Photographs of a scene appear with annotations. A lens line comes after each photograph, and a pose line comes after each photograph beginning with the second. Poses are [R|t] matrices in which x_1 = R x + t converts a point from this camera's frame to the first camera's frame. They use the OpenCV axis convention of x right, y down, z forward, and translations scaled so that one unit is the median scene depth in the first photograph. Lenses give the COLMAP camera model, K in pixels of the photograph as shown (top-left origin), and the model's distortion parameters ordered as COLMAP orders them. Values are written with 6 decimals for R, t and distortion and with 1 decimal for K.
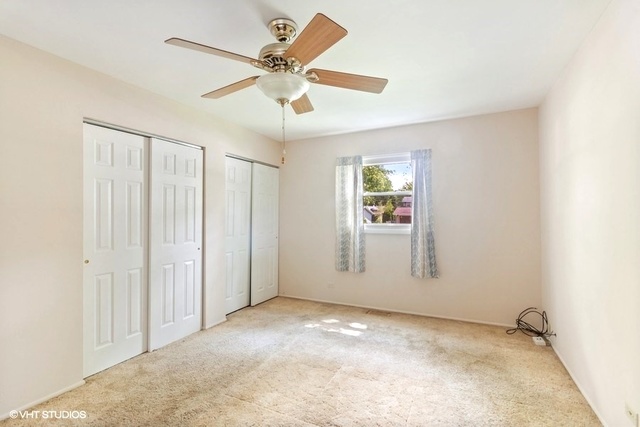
lens RADIAL K [[282.9, 0, 320.0], [0, 282.9, 213.5], [0, 0, 1]] dist [0.000325, 0.000145]
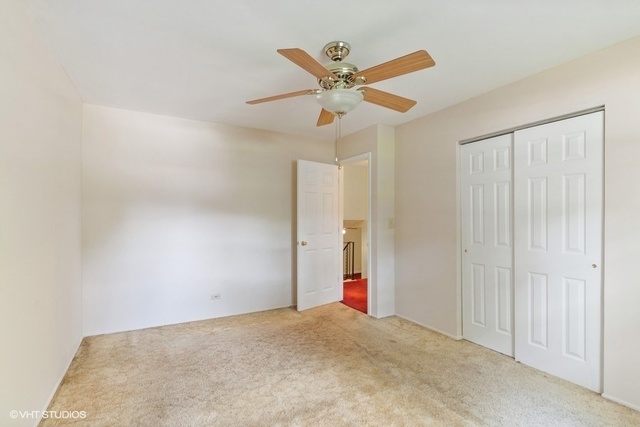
lens RADIAL K [[310.6, 0, 323.6], [0, 310.6, 224.7], [0, 0, 1]] dist [0.002021, 0.000835]
pose [[-0.552979, 0.020859, -0.832934, 0.580697], [0.010313, 0.999781, 0.018191, 0.012275], [0.833131, 0.001469, -0.553073, 1.000822]]
